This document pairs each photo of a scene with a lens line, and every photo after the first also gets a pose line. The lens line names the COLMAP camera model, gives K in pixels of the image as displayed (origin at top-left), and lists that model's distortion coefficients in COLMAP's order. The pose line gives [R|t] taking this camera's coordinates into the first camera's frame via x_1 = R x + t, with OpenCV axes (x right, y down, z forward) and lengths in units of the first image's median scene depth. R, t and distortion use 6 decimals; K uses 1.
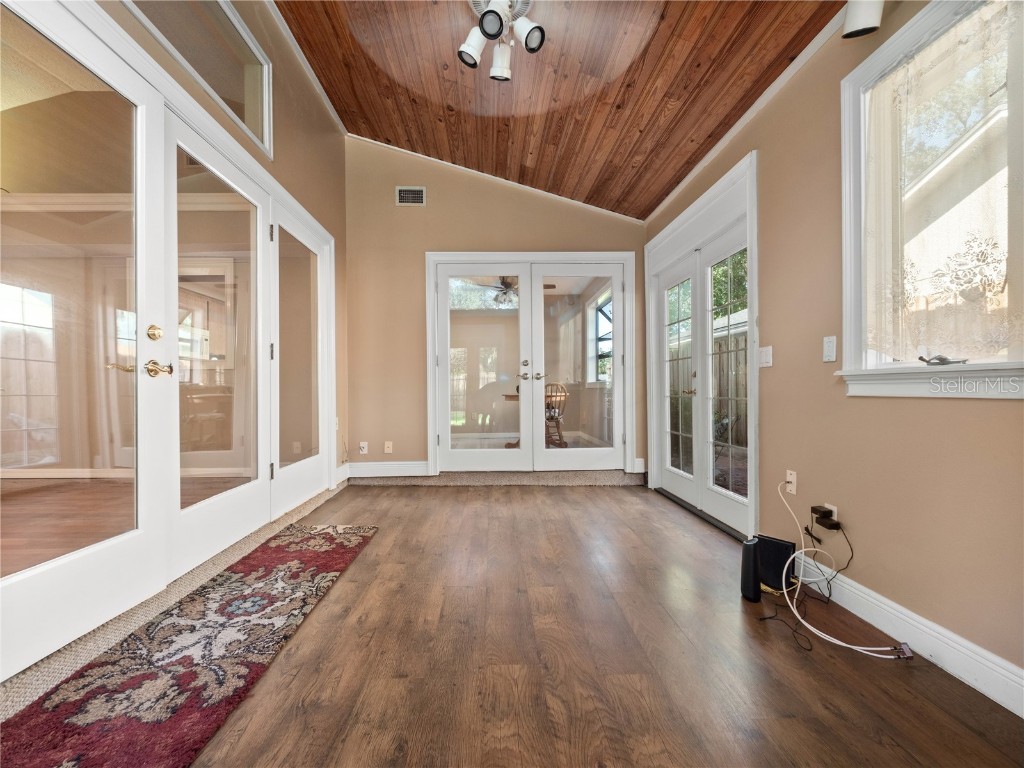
lens RADIAL K [[438.8, 0, 506.4], [0, 438.8, 388.7], [0, 0, 1]] dist [-0.003645, -0.000388]
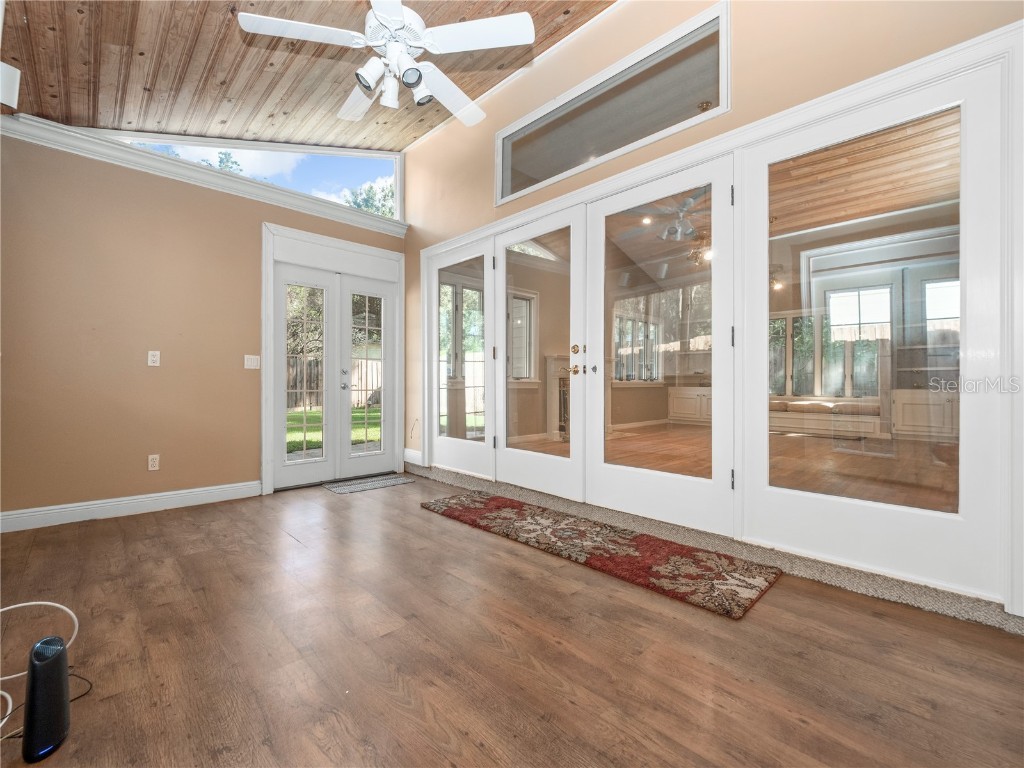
lens RADIAL K [[438.8, 0, 506.2], [0, 438.8, 384.2], [0, 0, 1]] dist [-0.003645, -0.000388]
pose [[-0.741747, 0.001877, -0.670678, 0.467559], [-0.001747, 0.999987, 0.004731, 0.000816], [0.670678, 0.004681, -0.741734, 1.749651]]
